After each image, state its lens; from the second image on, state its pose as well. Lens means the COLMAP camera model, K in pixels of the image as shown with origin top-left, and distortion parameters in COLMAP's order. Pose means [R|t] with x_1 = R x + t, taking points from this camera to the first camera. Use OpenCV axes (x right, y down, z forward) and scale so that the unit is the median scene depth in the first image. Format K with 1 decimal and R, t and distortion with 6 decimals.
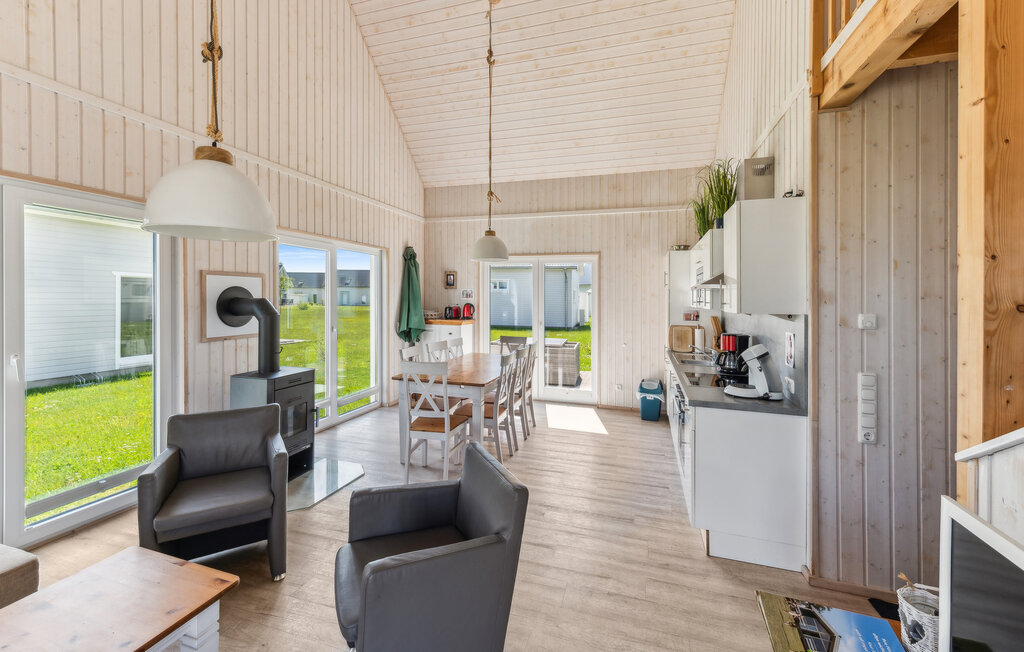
lens RADIAL K [[413.8, 0, 512.4], [0, 413.8, 295.2], [0, 0, 1]] dist [0.004735, 0.000060]
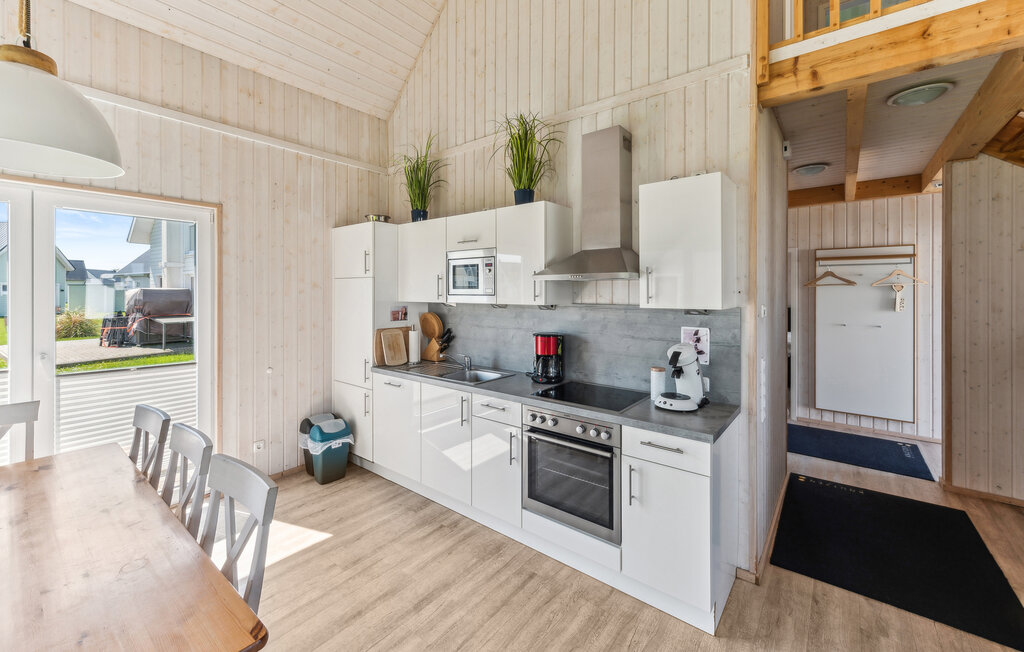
lens RADIAL K [[413.8, 0, 505.0], [0, 413.8, 289.5], [0, 0, 1]] dist [0.004735, 0.000060]
pose [[0.361507, -0.008304, 0.932332, -0.158170], [-0.003410, 0.999942, 0.010229, -0.001452], [-0.932363, -0.006877, 0.361458, 0.481135]]
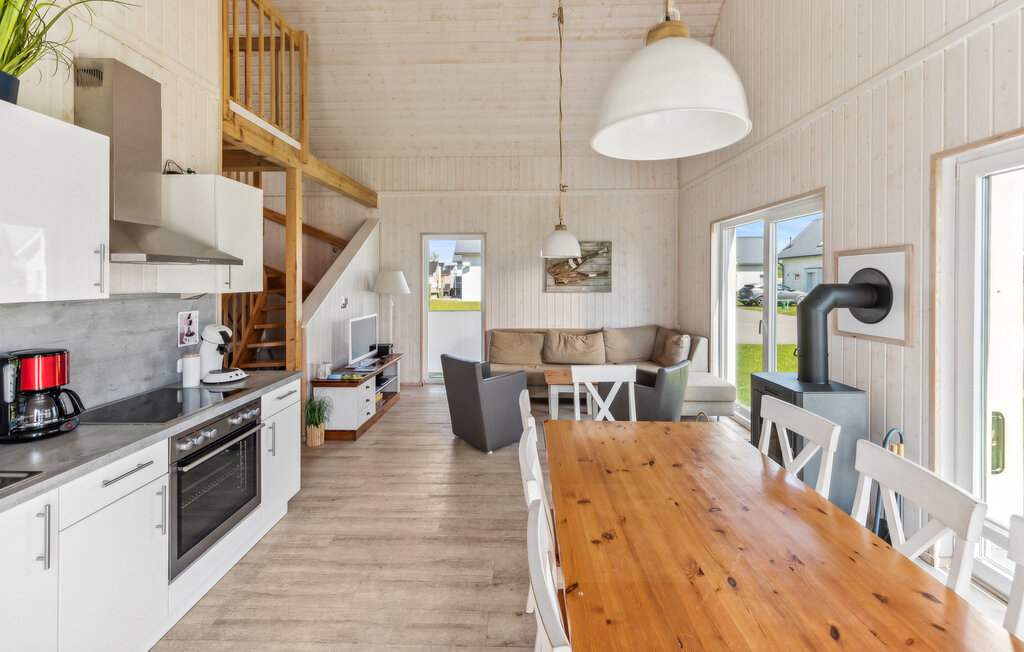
lens RADIAL K [[413.8, 0, 516.5], [0, 413.8, 281.8], [0, 0, 1]] dist [0.004735, 0.000060]
pose [[-0.955351, -0.009146, -0.295332, 0.096937], [-0.008238, 0.999957, -0.004320, 0.007778], [0.295359, -0.001694, -0.955385, 0.983912]]
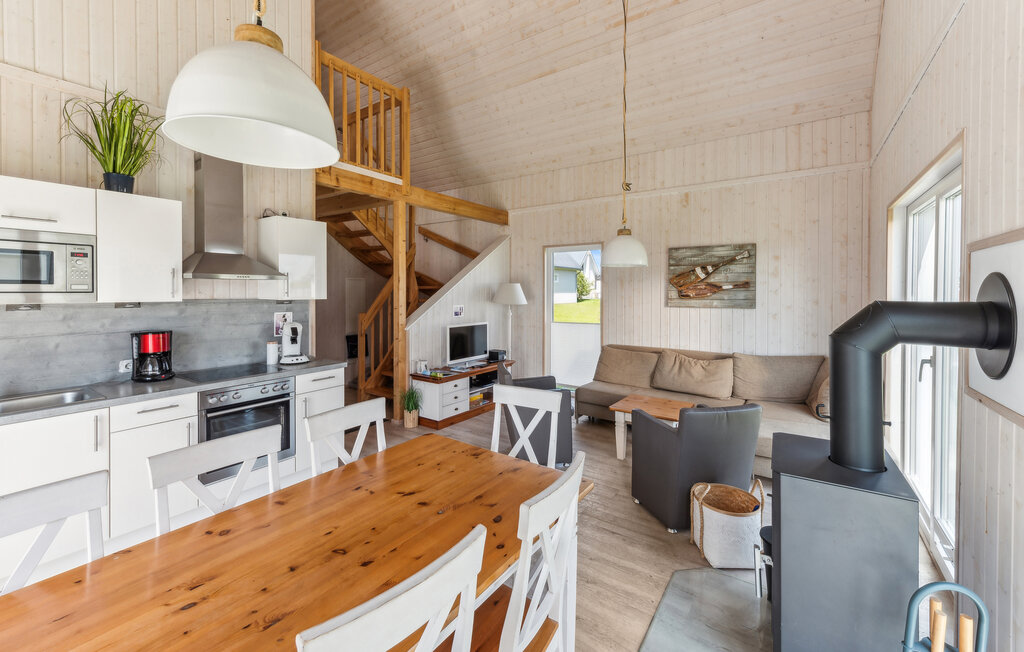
lens RADIAL K [[413.8, 0, 519.6], [0, 413.8, 296.2], [0, 0, 1]] dist [0.004735, 0.000060]
pose [[-0.960740, -0.018777, 0.276813, -0.225851], [-0.016899, 0.999815, 0.009168, 0.003616], [-0.276934, 0.004130, -0.960880, 0.966569]]
